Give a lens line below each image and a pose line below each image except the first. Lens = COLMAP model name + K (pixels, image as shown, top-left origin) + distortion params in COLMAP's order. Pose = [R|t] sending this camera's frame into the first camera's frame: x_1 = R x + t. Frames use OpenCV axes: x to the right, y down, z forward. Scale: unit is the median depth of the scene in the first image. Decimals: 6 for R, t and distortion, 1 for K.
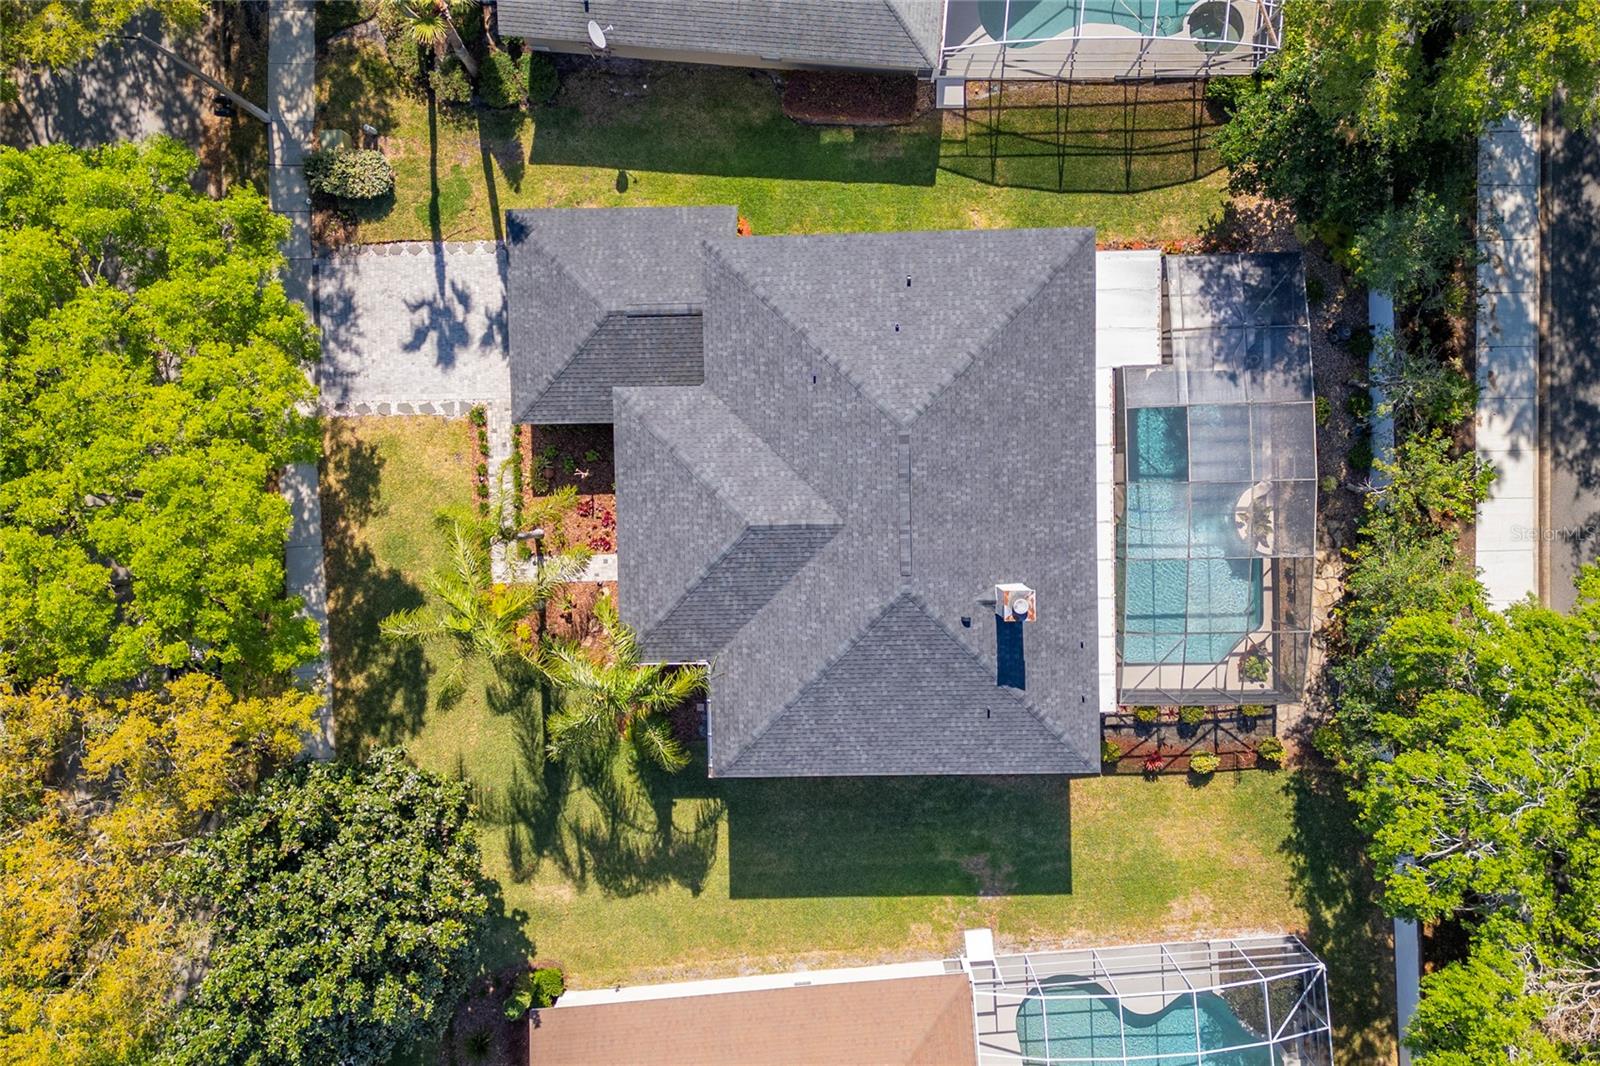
lens RADIAL K [[1281.3, 0, 800.0], [0, 1281.3, 517.5], [0, 0, 1]] dist [0.067728, -0.175009]
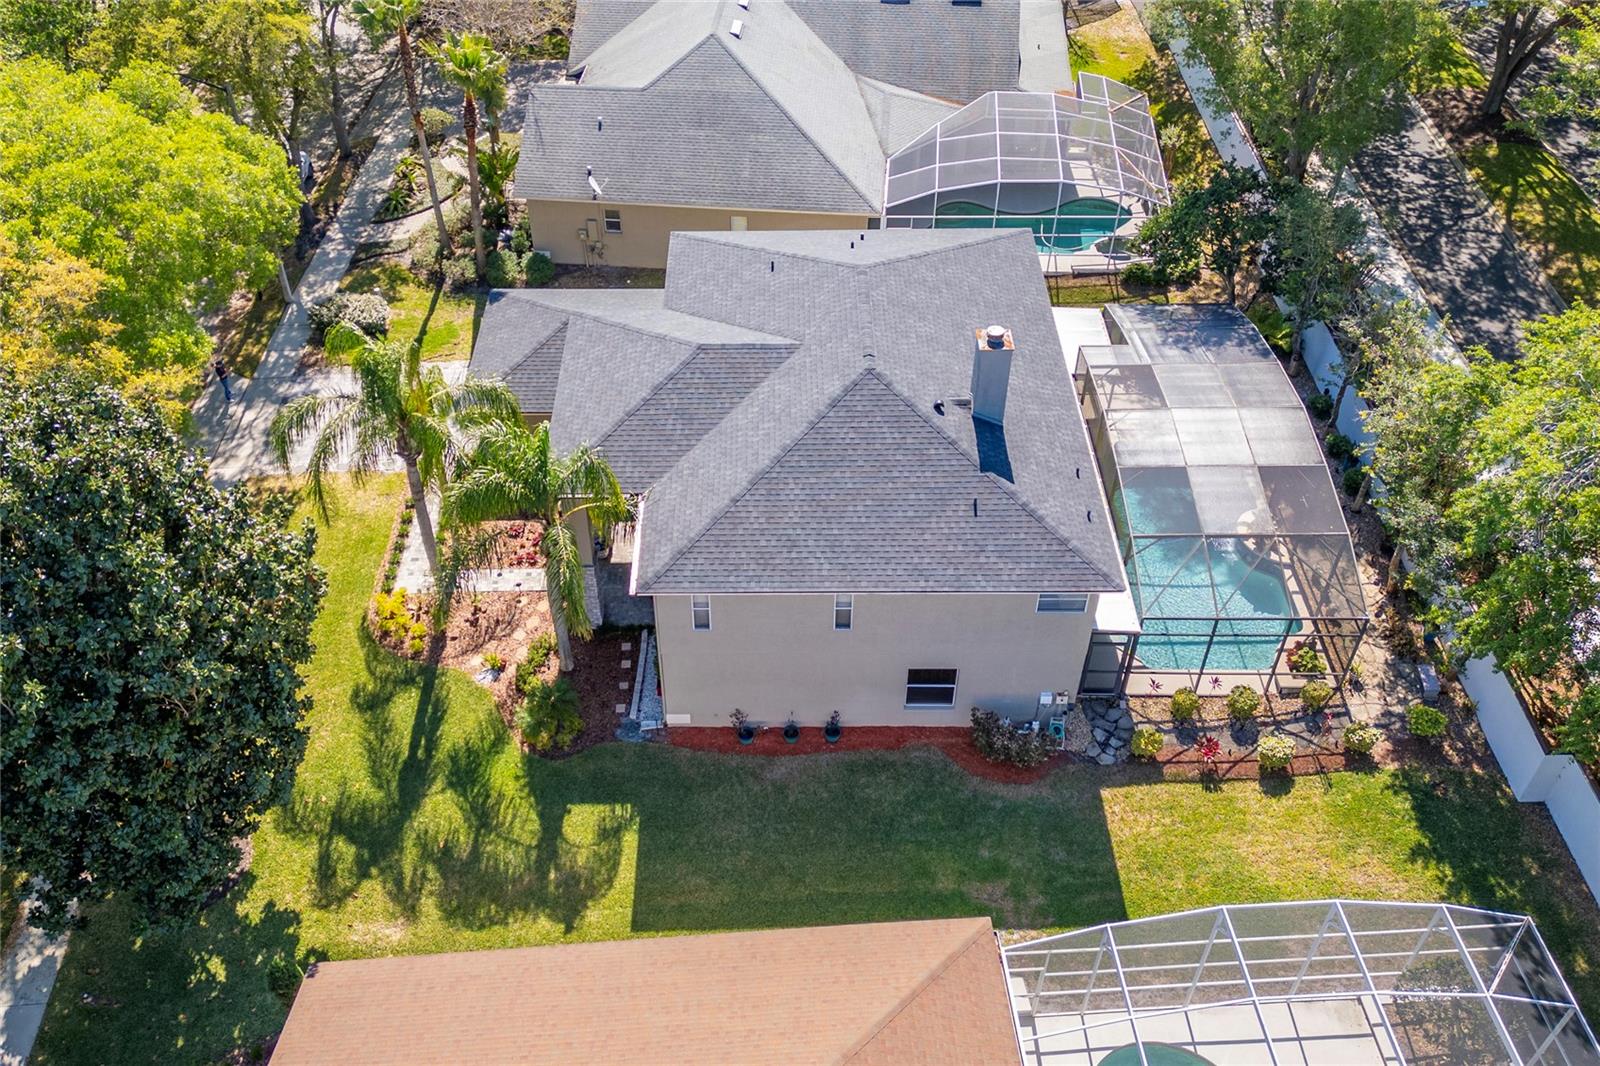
lens RADIAL K [[1281.3, 0, 800.0], [0, 1281.3, 517.5], [0, 0, 1]] dist [0.067728, -0.175009]
pose [[0.999646, 0.024349, 0.010685, 0.021664], [-0.008152, 0.663130, -0.748460, 0.662937], [-0.025309, 0.748108, 0.663094, 0.394094]]
